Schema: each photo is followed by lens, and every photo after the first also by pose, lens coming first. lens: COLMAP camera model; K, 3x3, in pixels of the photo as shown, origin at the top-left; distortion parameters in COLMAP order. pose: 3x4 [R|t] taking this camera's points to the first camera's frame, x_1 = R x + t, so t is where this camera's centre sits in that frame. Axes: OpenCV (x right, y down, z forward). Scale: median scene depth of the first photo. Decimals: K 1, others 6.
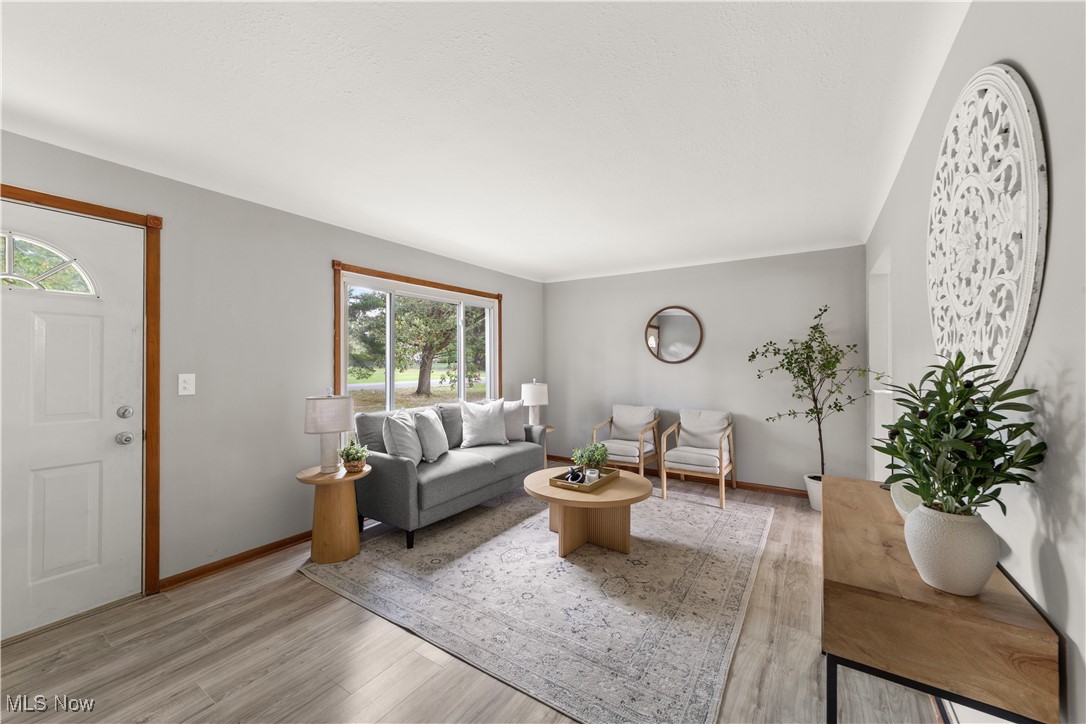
lens RADIAL K [[417.2, 0, 535.0], [0, 417.2, 360.7], [0, 0, 1]] dist [-0.009985, 0.001968]
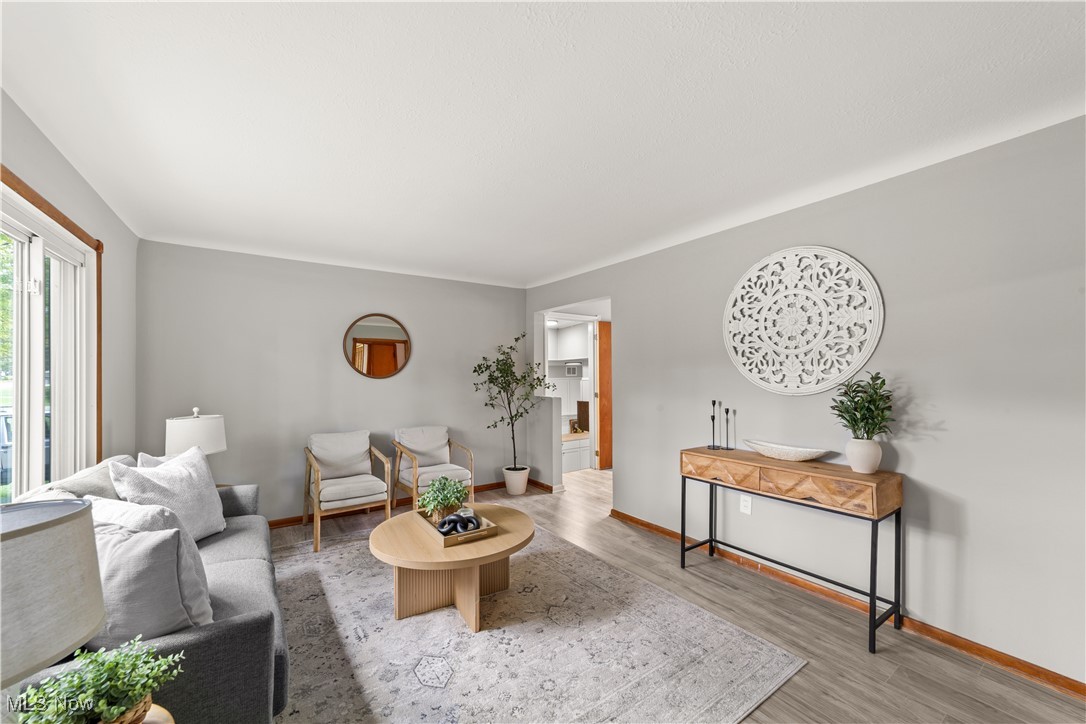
lens RADIAL K [[417.2, 0, 538.9], [0, 417.2, 368.2], [0, 0, 1]] dist [-0.009985, 0.001968]
pose [[0.373570, 0.013657, 0.927502, -0.728330], [0.003208, 0.999867, -0.016015, -0.001495], [-0.927597, 0.008958, 0.373476, 0.720017]]
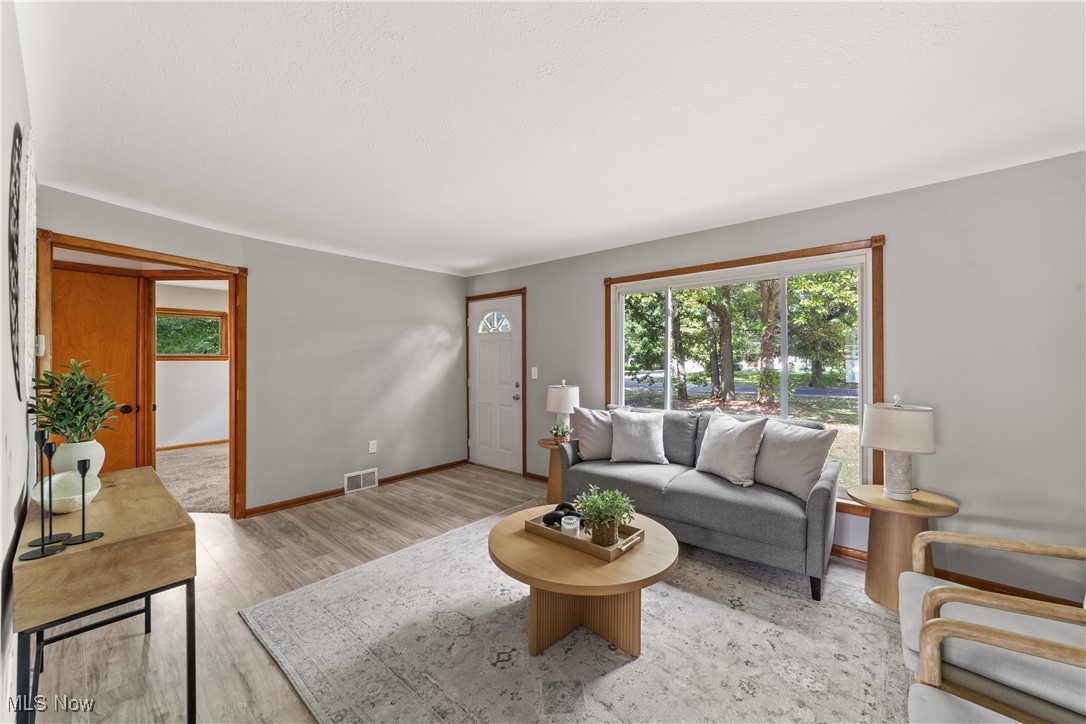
lens RADIAL K [[417.2, 0, 545.6], [0, 417.2, 362.8], [0, 0, 1]] dist [-0.009985, 0.001968]
pose [[-0.115215, 0.002232, -0.993338, 1.049579], [-0.000804, 0.999997, 0.002340, 0.008078], [0.993340, 0.001068, -0.115213, 1.329753]]
